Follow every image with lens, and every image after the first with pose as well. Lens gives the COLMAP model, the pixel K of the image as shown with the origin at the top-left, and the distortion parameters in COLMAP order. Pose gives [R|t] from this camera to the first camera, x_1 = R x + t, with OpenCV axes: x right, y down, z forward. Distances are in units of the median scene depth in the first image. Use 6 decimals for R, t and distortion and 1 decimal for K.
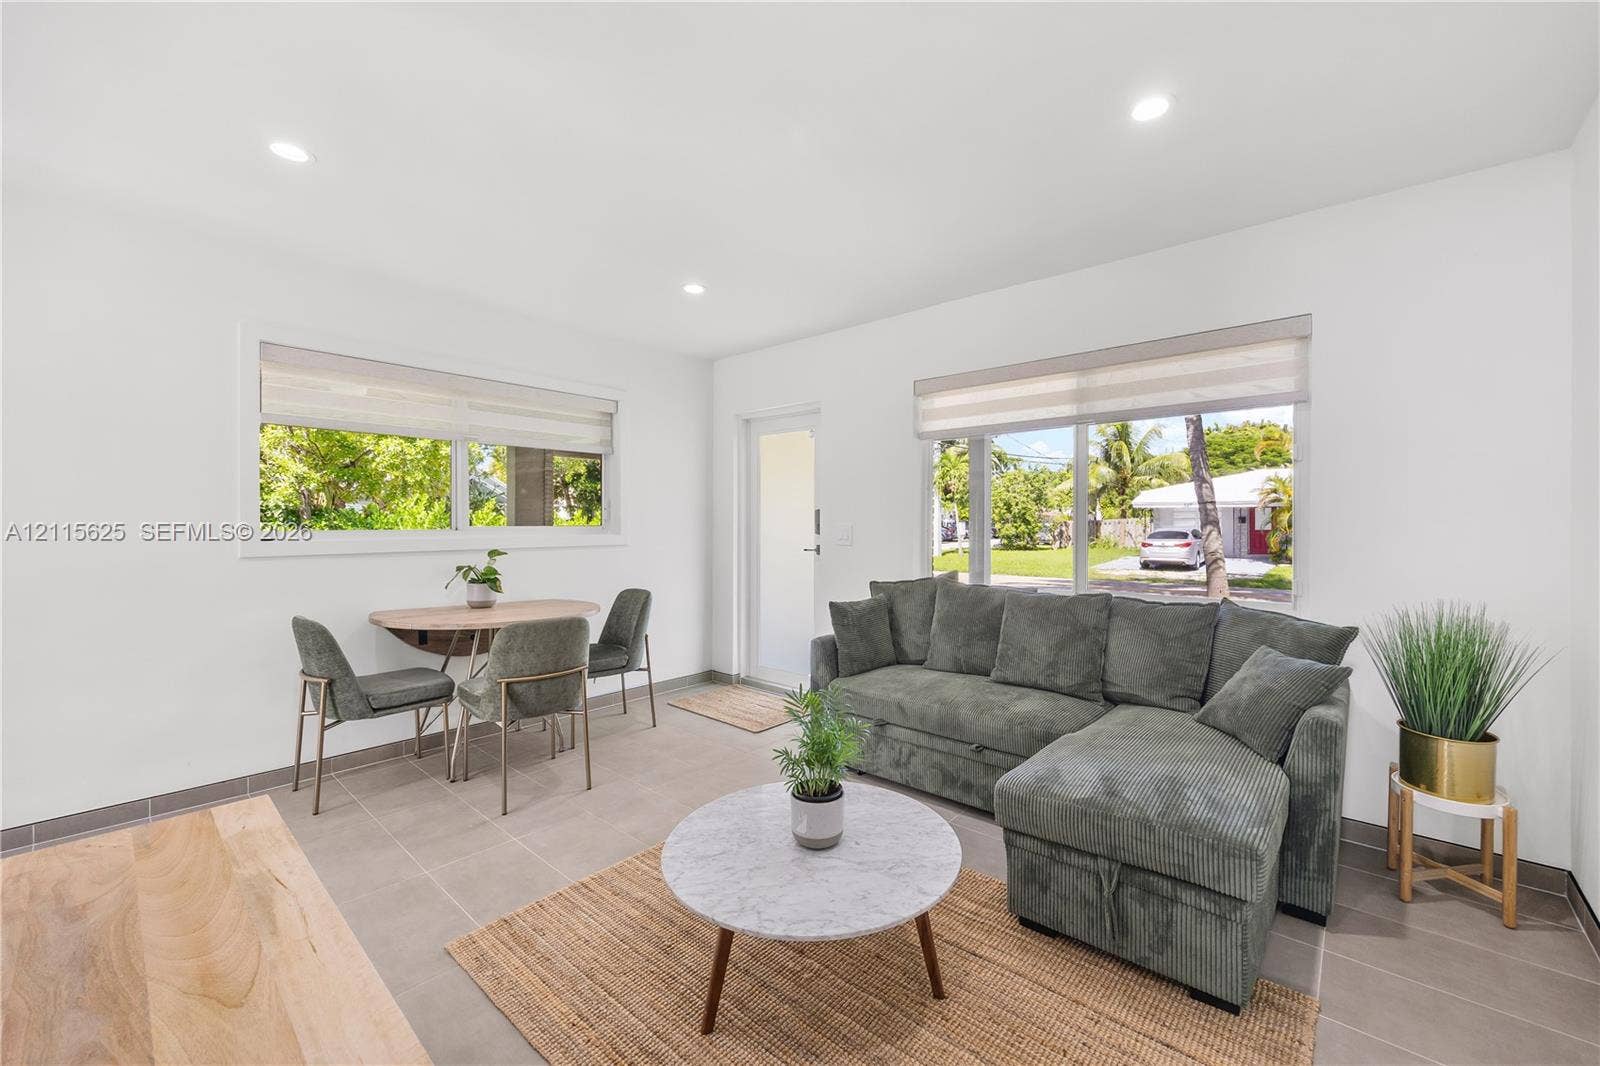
lens RADIAL K [[629.0, 0, 796.8], [0, 629.0, 523.9], [0, 0, 1]] dist [-0.001322, -0.000159]
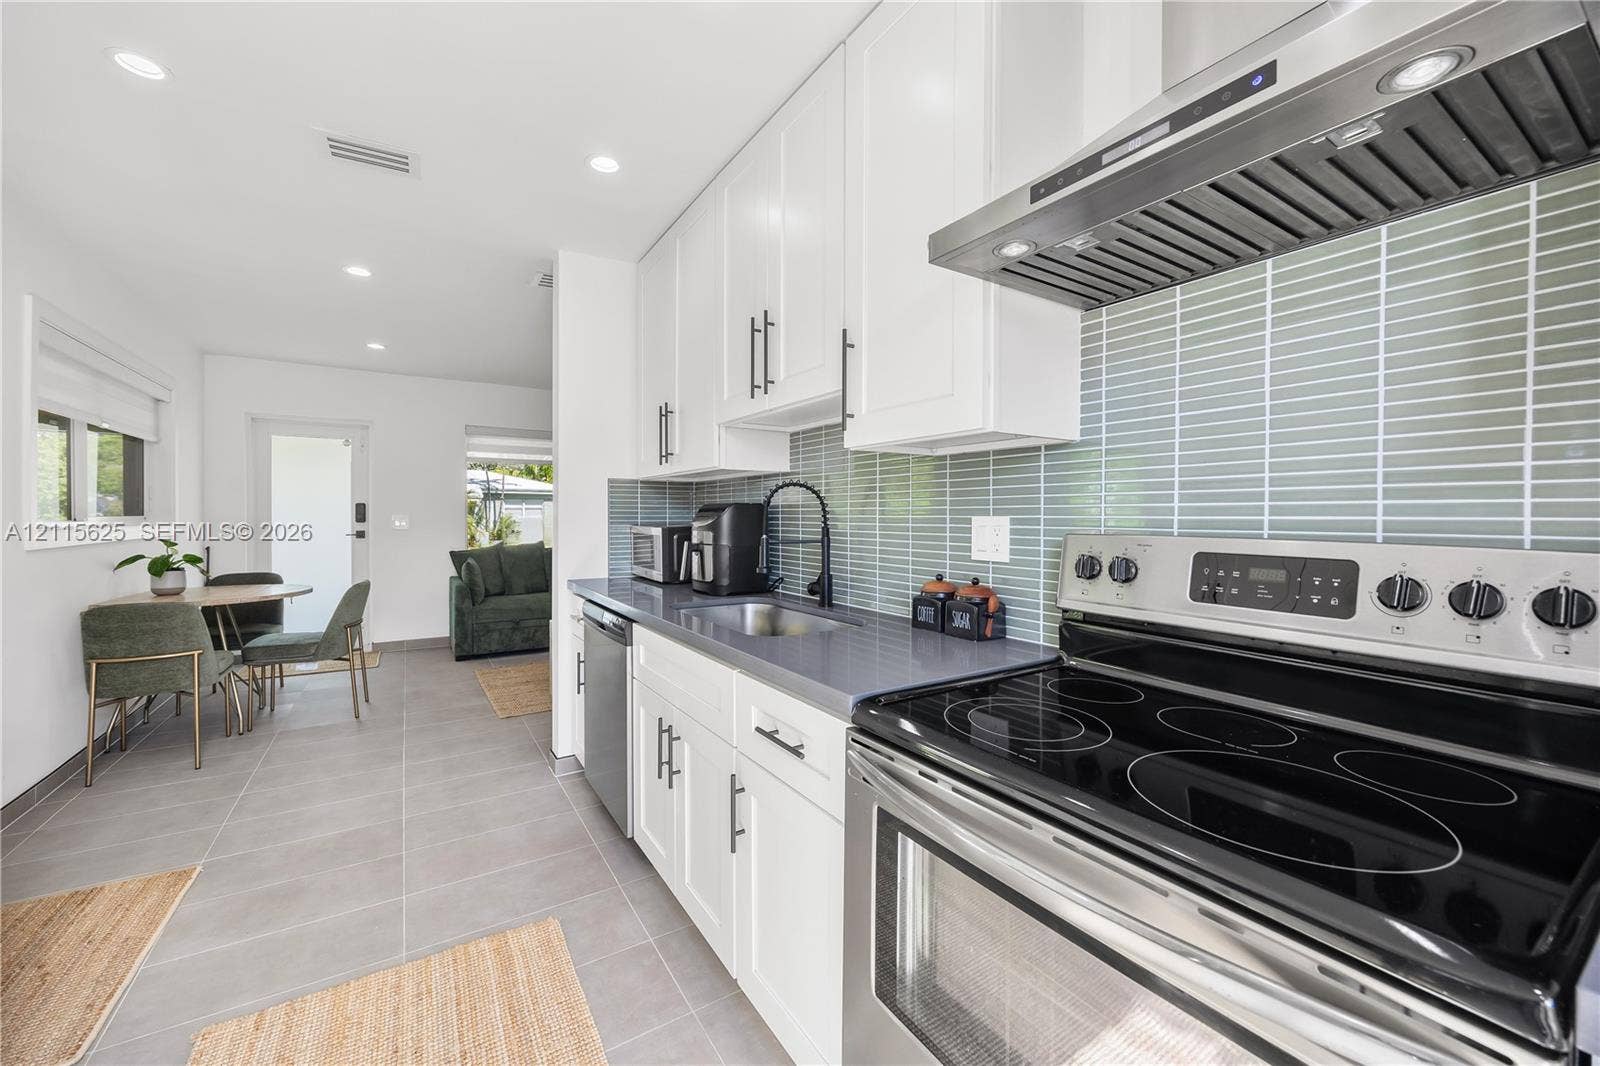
lens RADIAL K [[629.0, 0, 796.8], [0, 629.0, 523.9], [0, 0, 1]] dist [-0.001322, -0.000159]
pose [[0.271466, -0.005902, 0.962430, -0.969738], [-0.011491, 0.999890, 0.009373, -0.003494], [-0.962380, -0.013604, 0.271368, -0.219152]]
